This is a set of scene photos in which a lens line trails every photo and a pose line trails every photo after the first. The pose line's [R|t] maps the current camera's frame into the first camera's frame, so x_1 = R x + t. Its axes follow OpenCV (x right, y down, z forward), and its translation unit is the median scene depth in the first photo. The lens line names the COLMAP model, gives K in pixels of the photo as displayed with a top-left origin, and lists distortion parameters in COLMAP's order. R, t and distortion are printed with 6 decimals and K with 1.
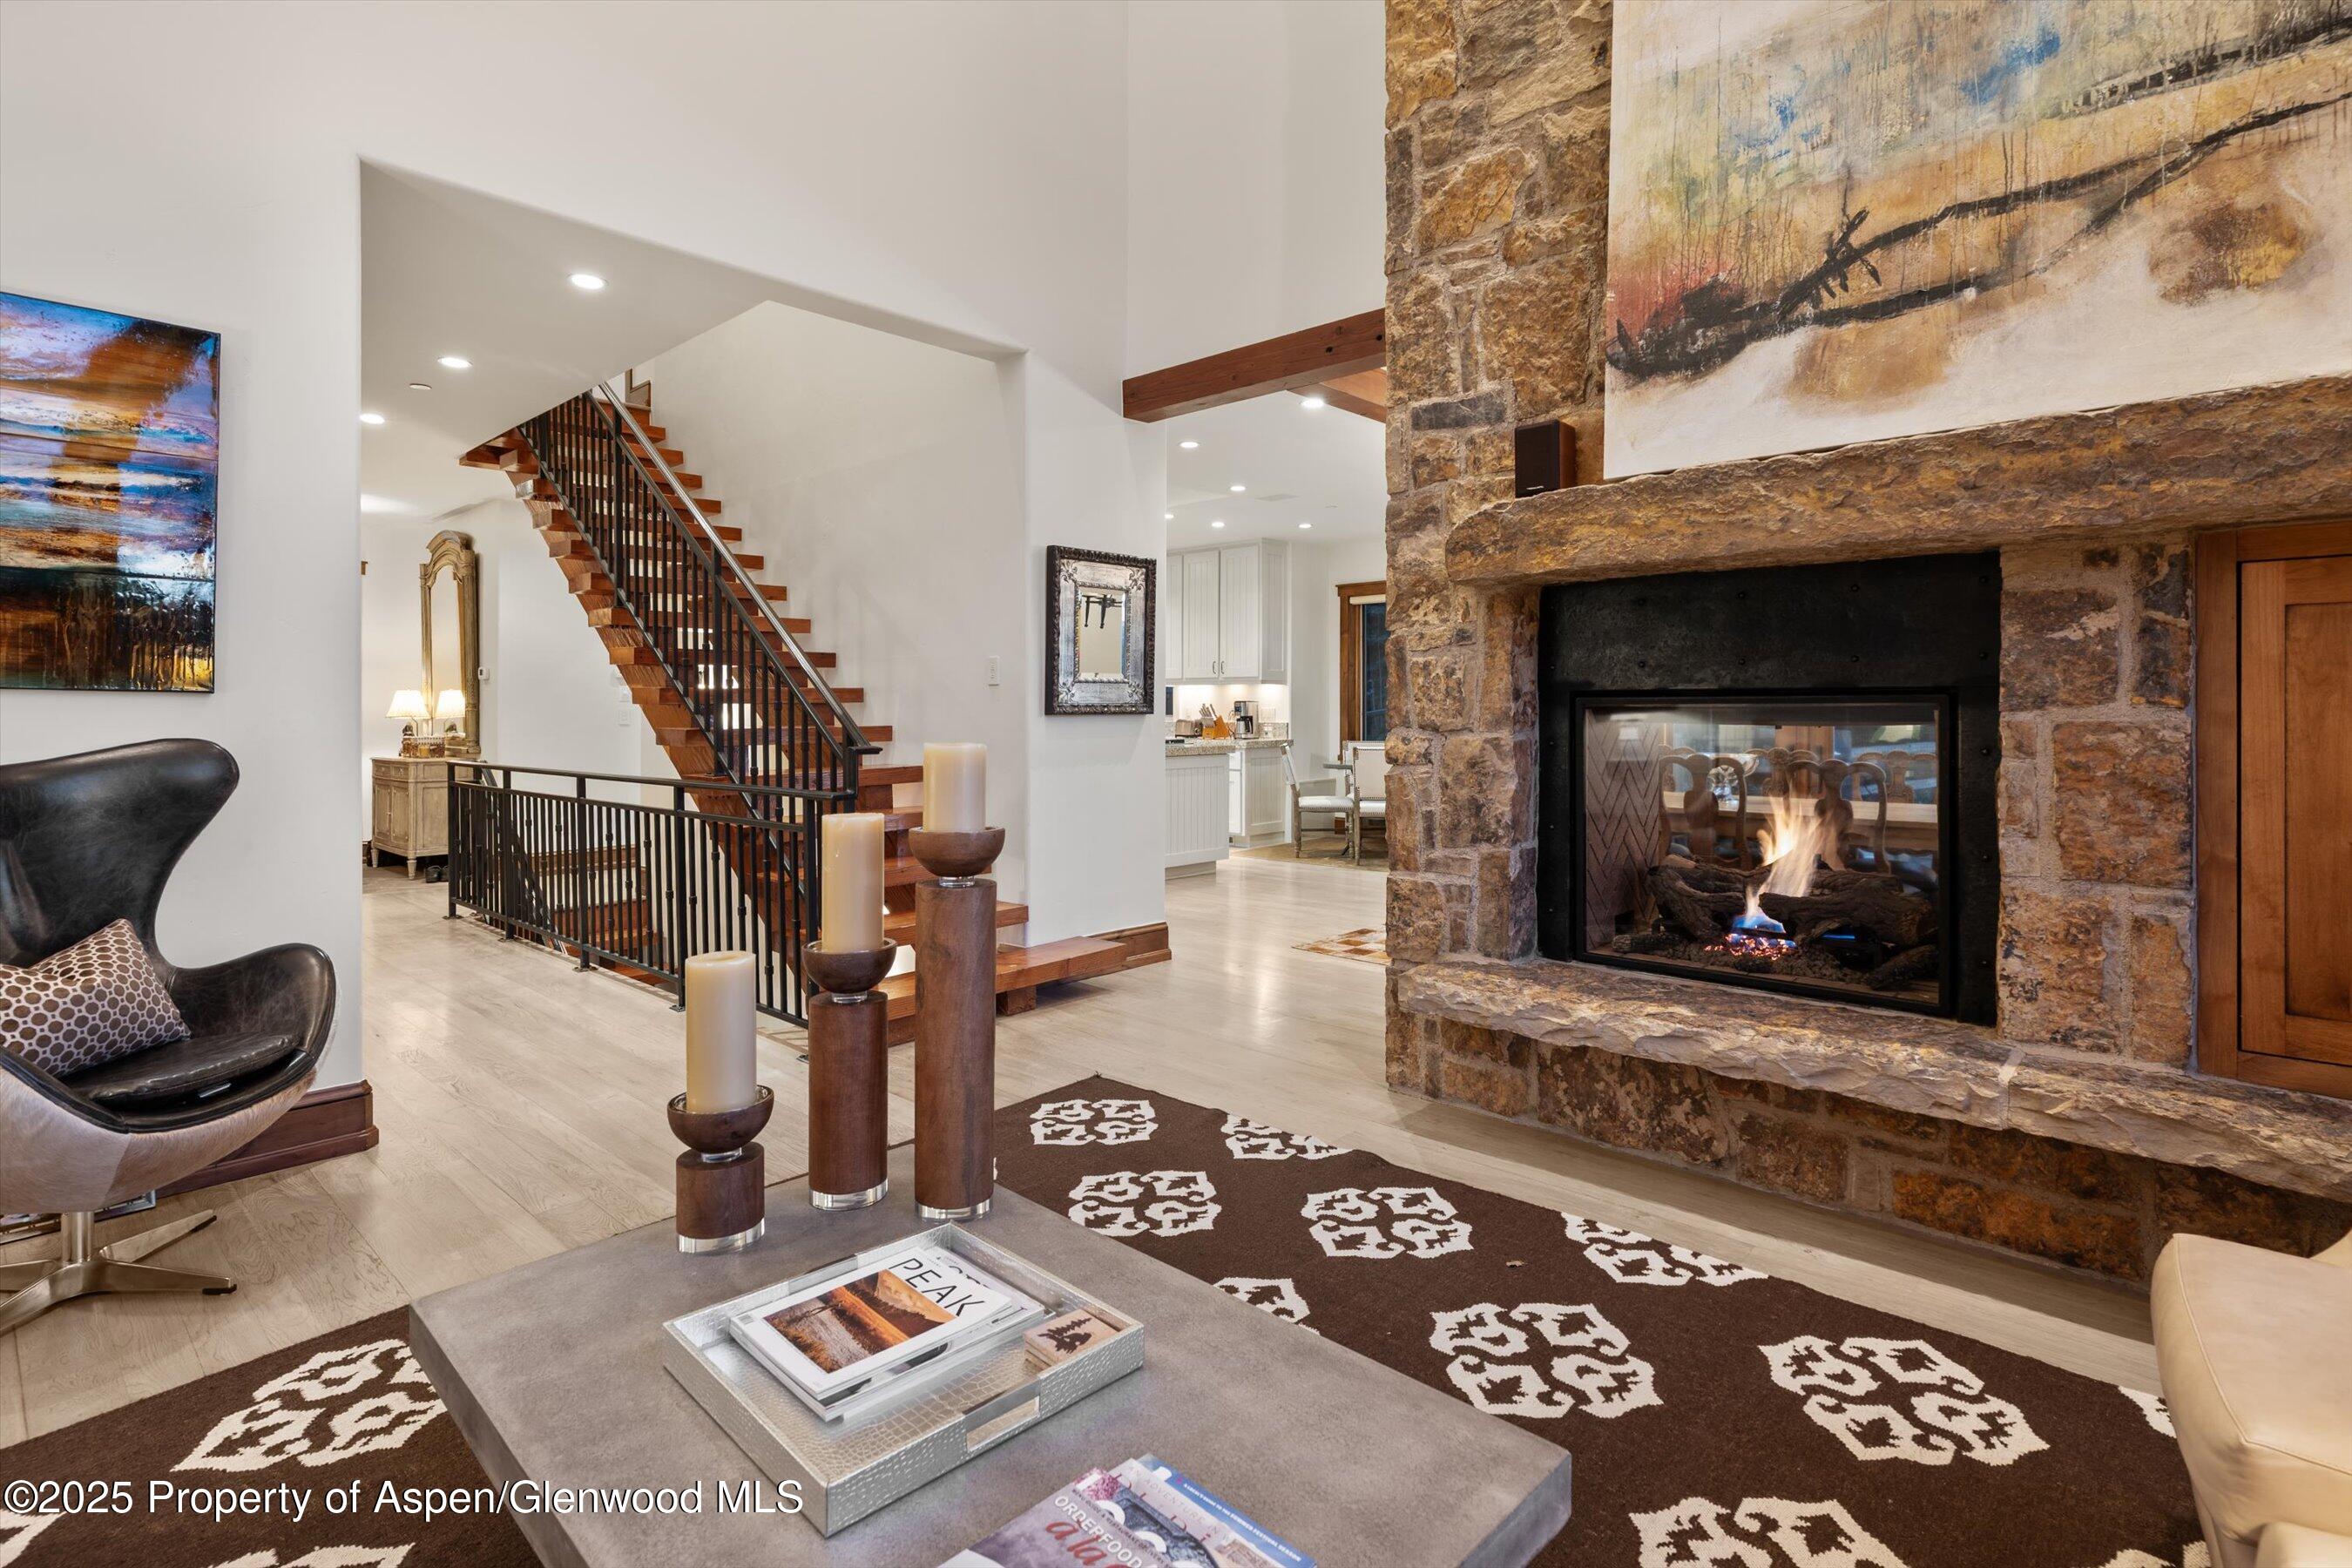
lens RADIAL K [[1132.2, 0, 1131.5], [0, 1132.2, 705.4], [0, 0, 1]] dist [-0.000629, 0.001485]
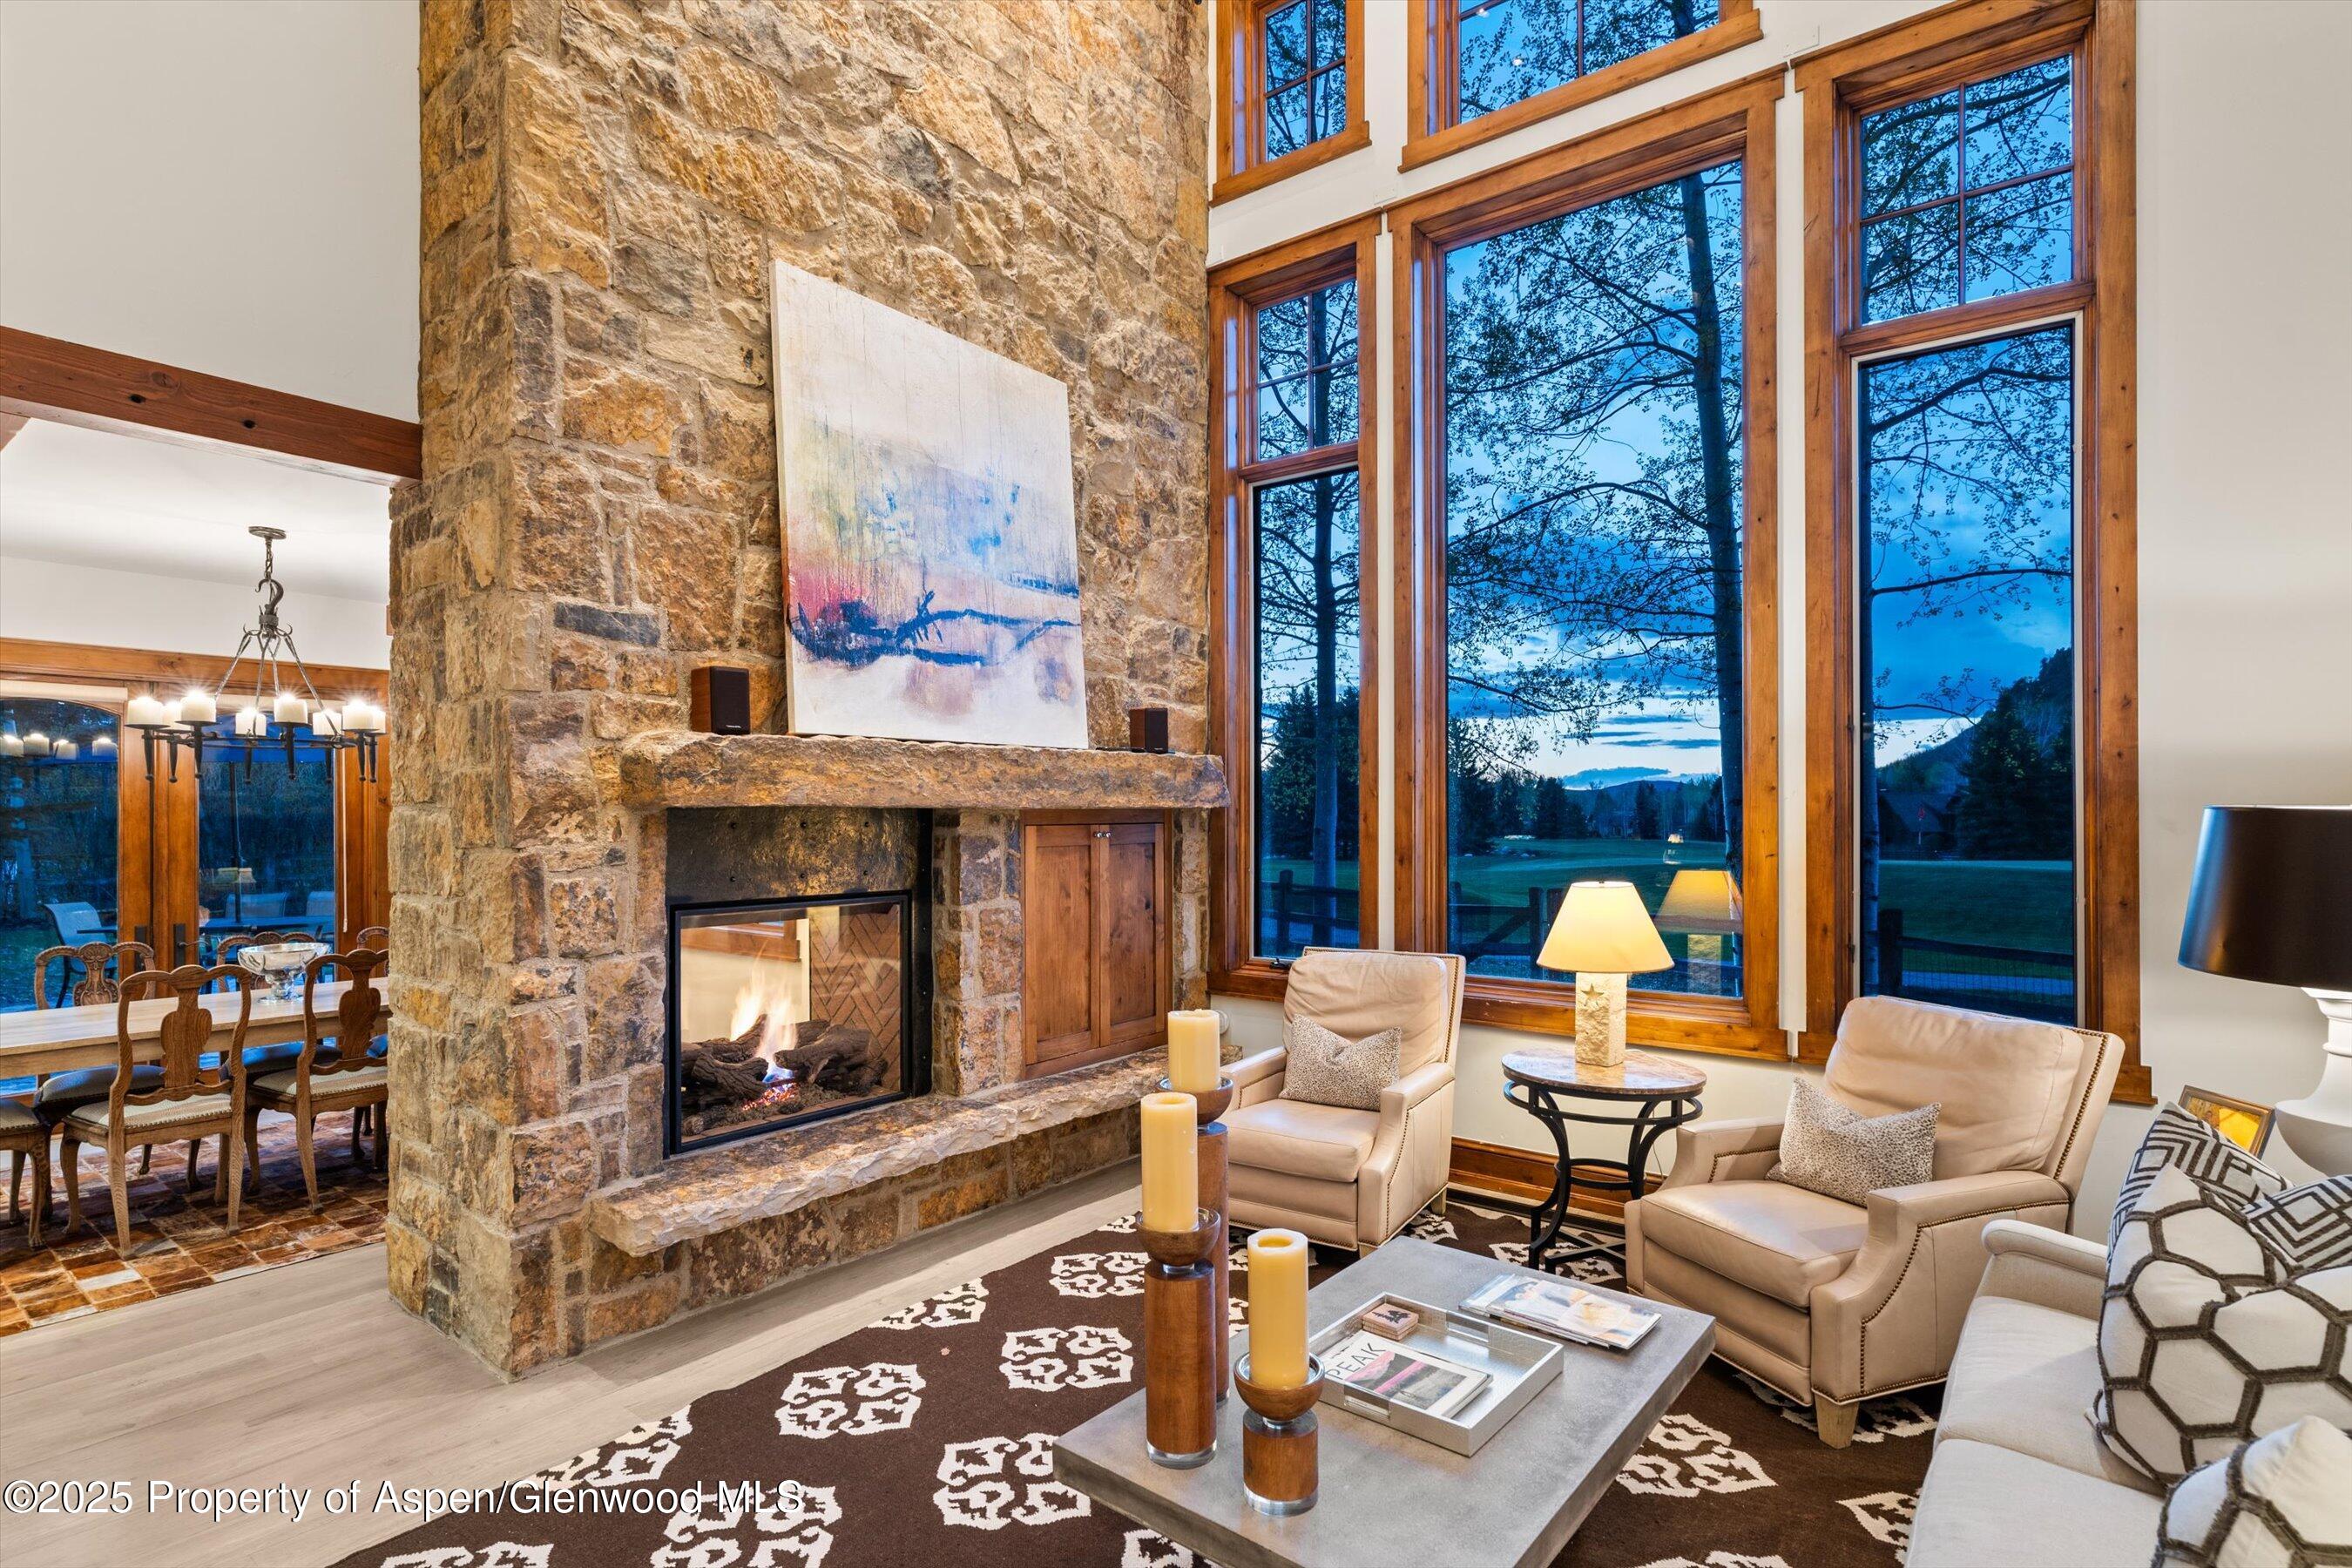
lens RADIAL K [[1209.4, 0, 1175.4], [0, 1209.4, 804.4], [0, 0, 1]] dist [0.000894, 0.000344]
pose [[-0.115229, 0.005117, 0.993326, -0.834009], [0.000010, 0.999987, -0.005150, -0.105491], [-0.993339, -0.000584, -0.115228, 0.678952]]
